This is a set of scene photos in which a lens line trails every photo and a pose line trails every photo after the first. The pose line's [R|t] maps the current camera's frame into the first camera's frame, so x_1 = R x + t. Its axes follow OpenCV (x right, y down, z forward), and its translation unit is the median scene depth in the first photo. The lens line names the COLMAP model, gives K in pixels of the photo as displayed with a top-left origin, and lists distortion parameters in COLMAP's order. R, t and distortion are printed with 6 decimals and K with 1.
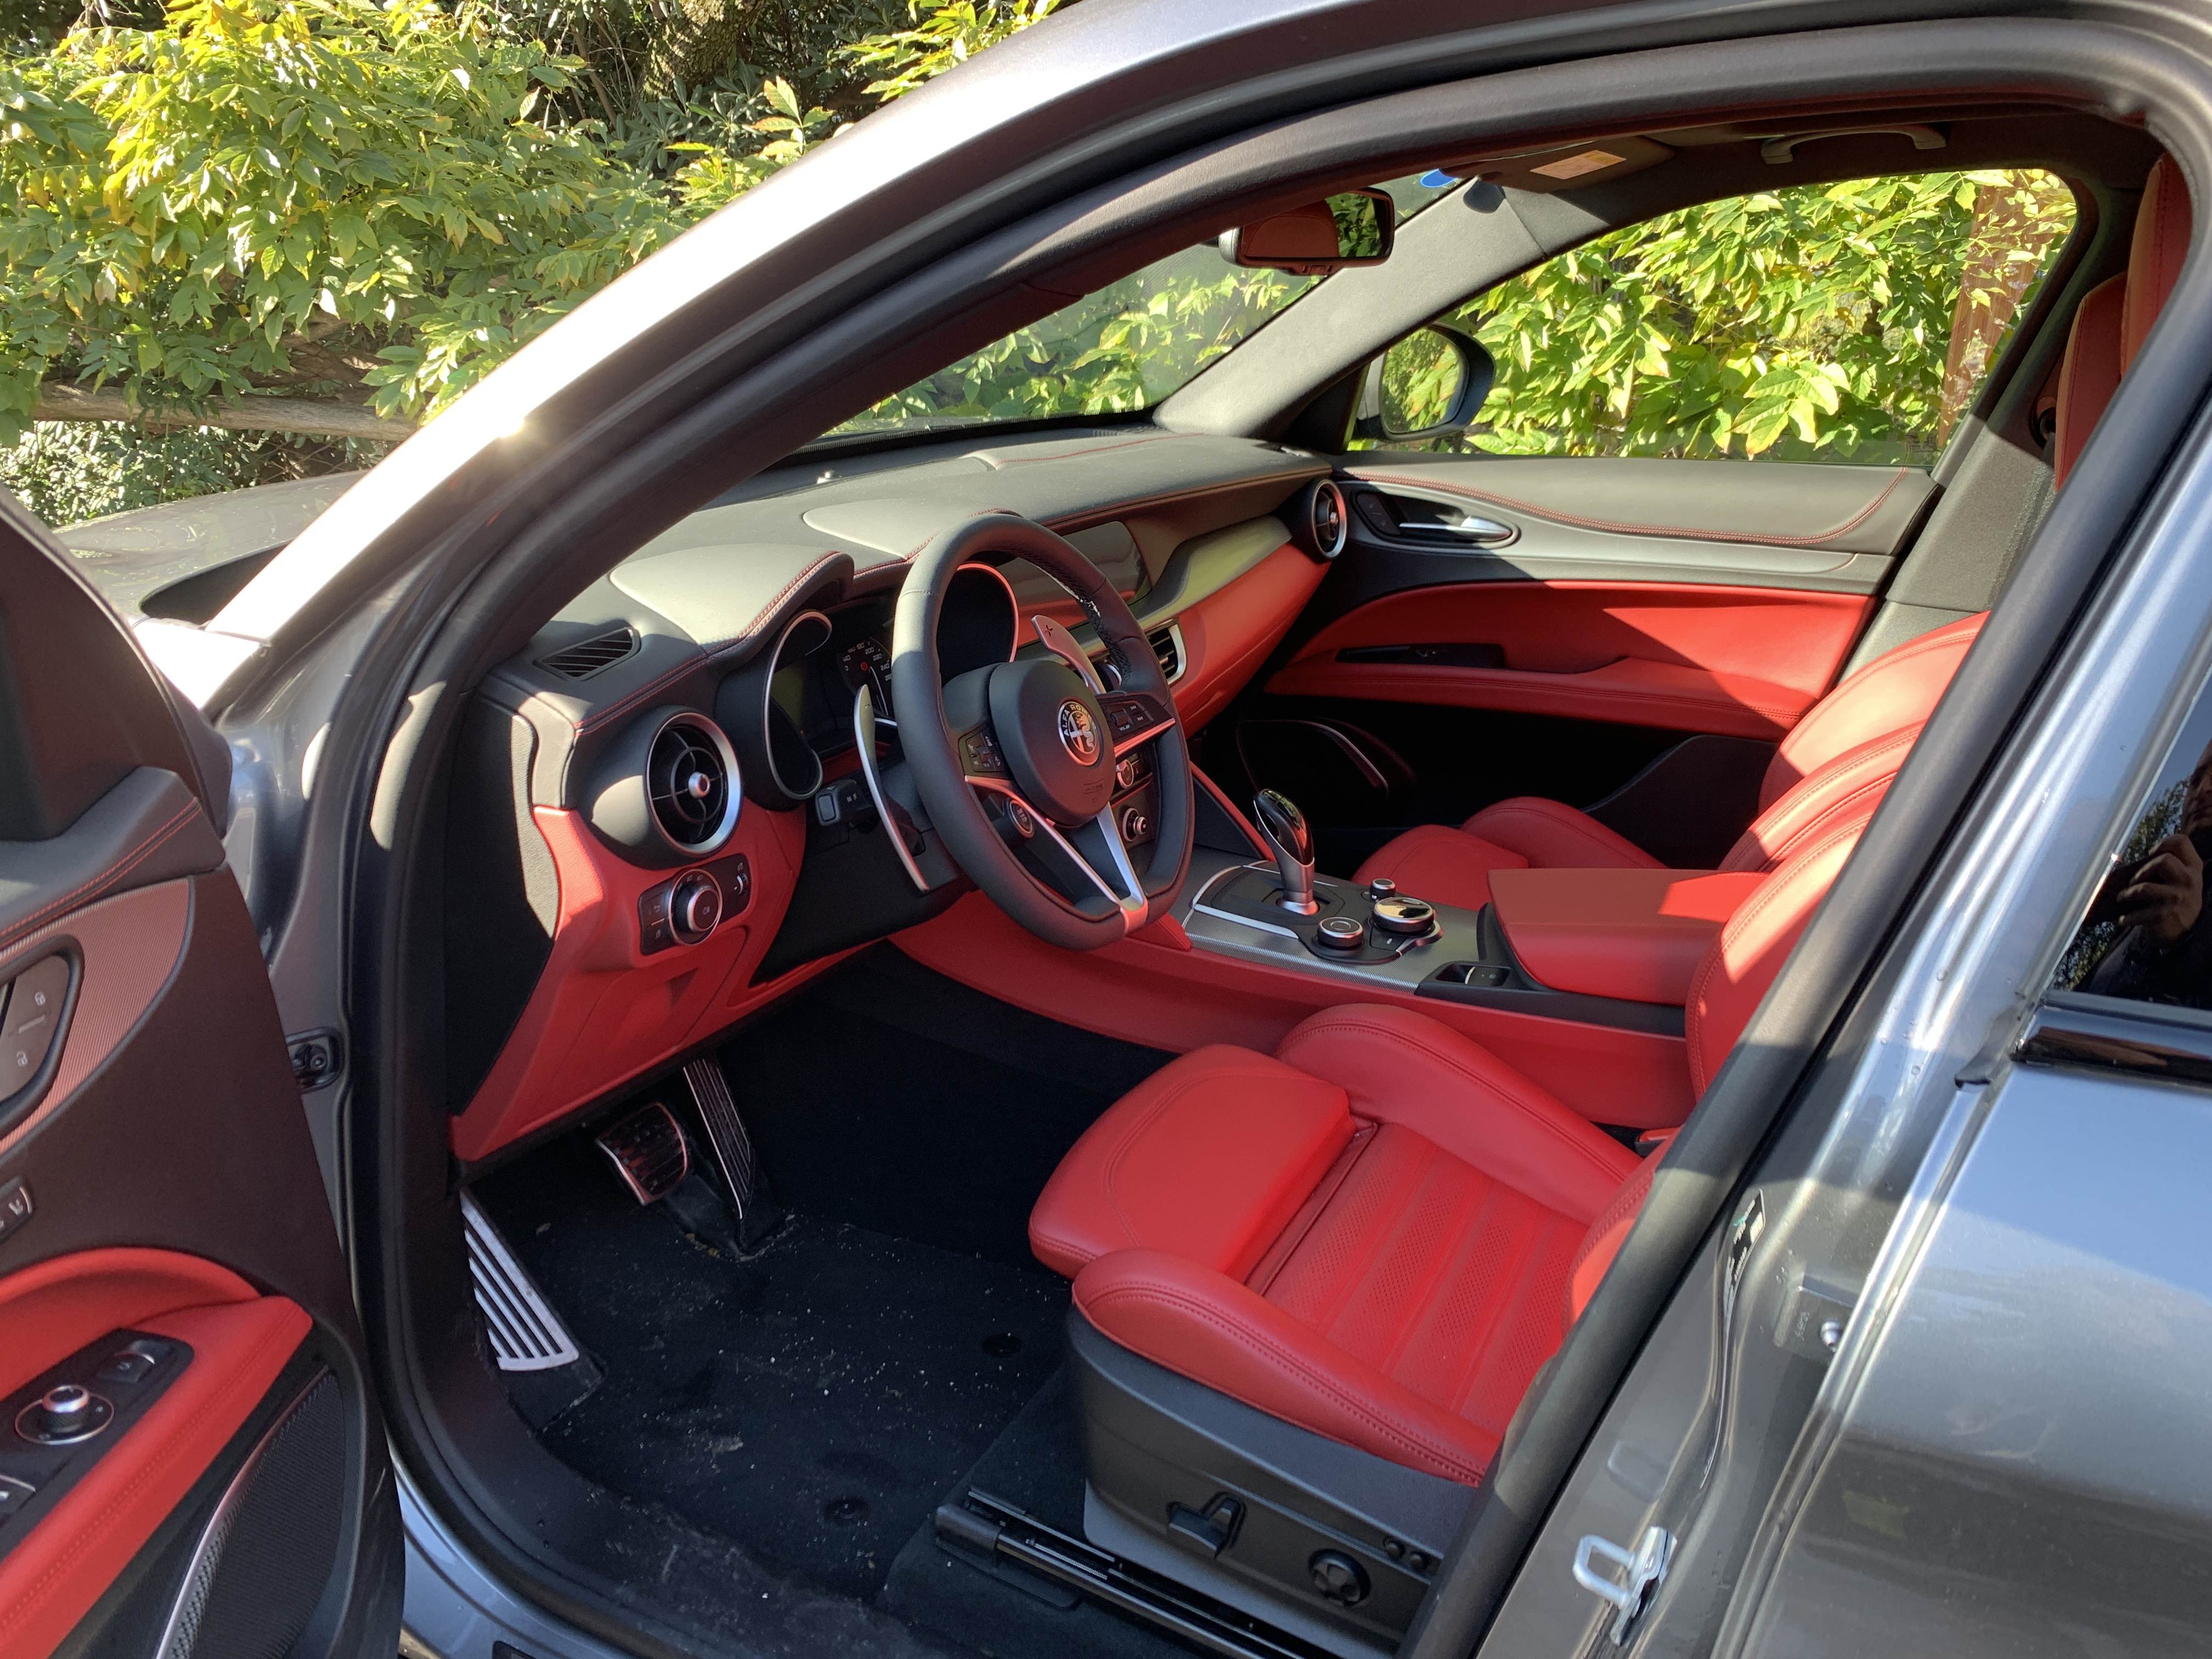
lens RADIAL K [[1651.1, 0, 1101.3], [0, 1651.1, 847.6], [0, 0, 1]] dist [0.010677, -0.000558]
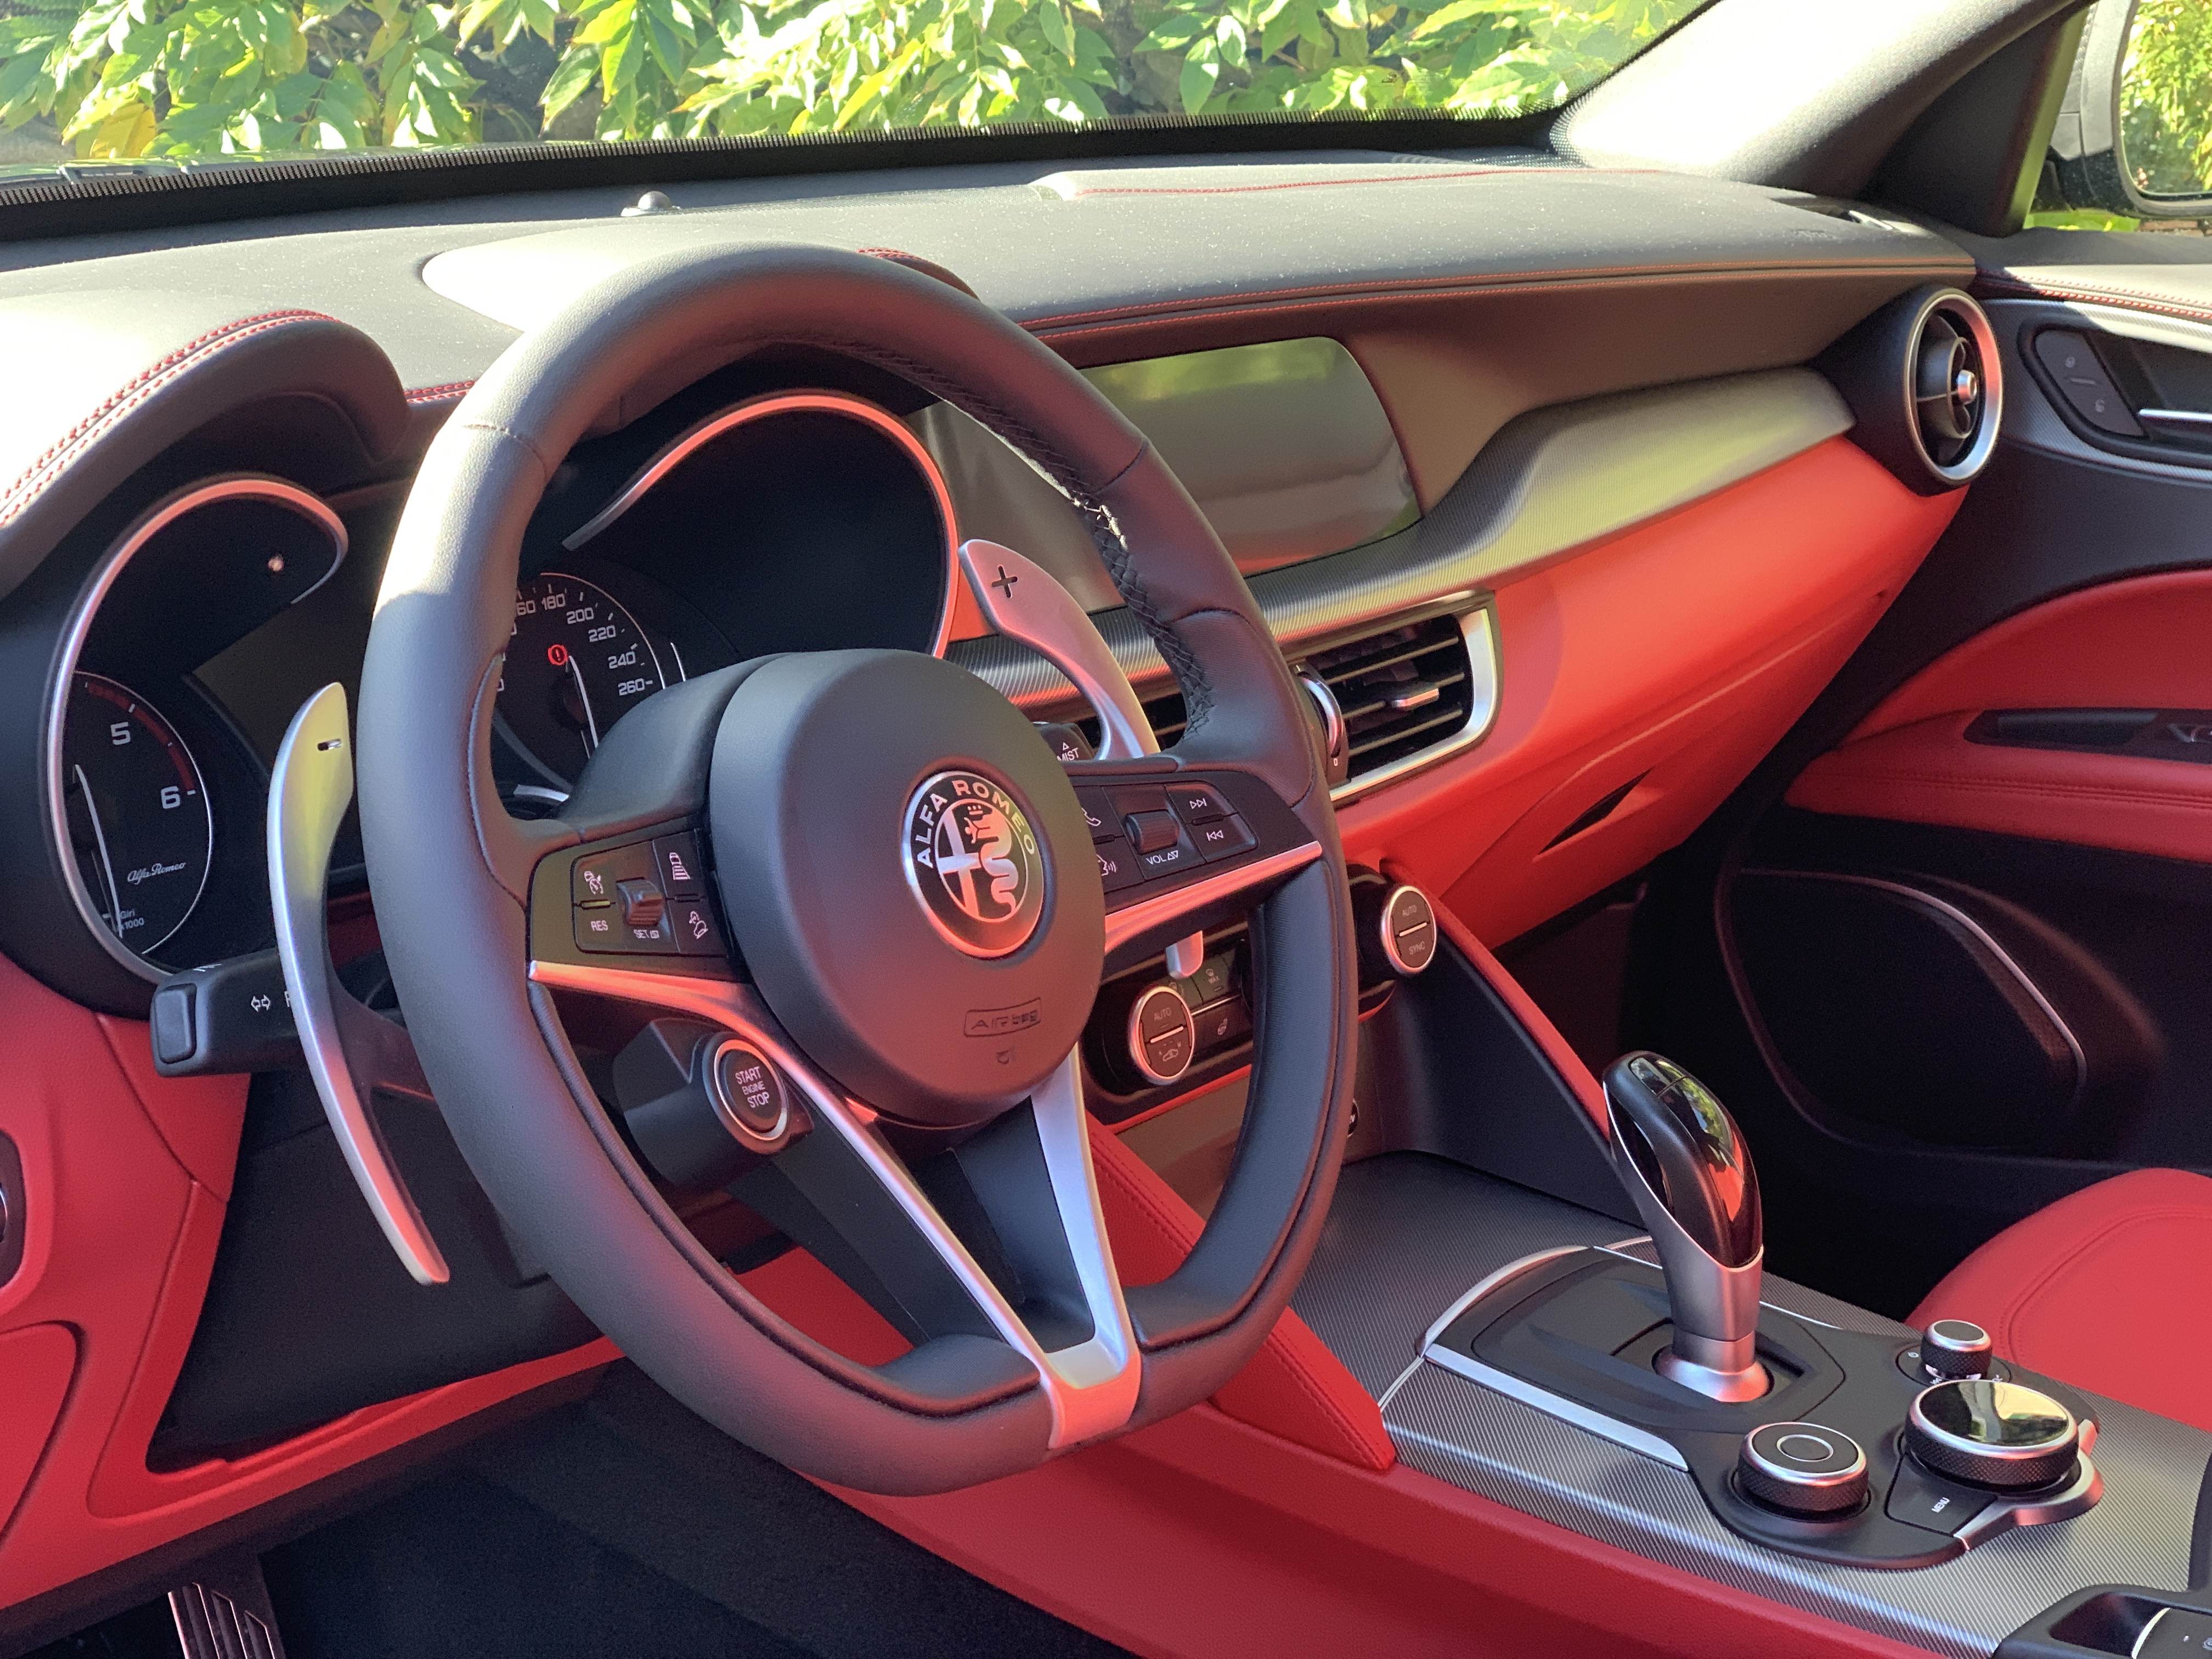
lens RADIAL K [[3370.3, 0, 1107.5], [0, 3370.3, 819.7], [0, 0, 1]] dist [-0.018600, 0.000000]
pose [[0.984893, 0.063883, -0.160950, 0.088183], [-0.077169, 0.993986, -0.077696, -0.017020], [0.155018, 0.088943, 0.983900, 0.204928]]
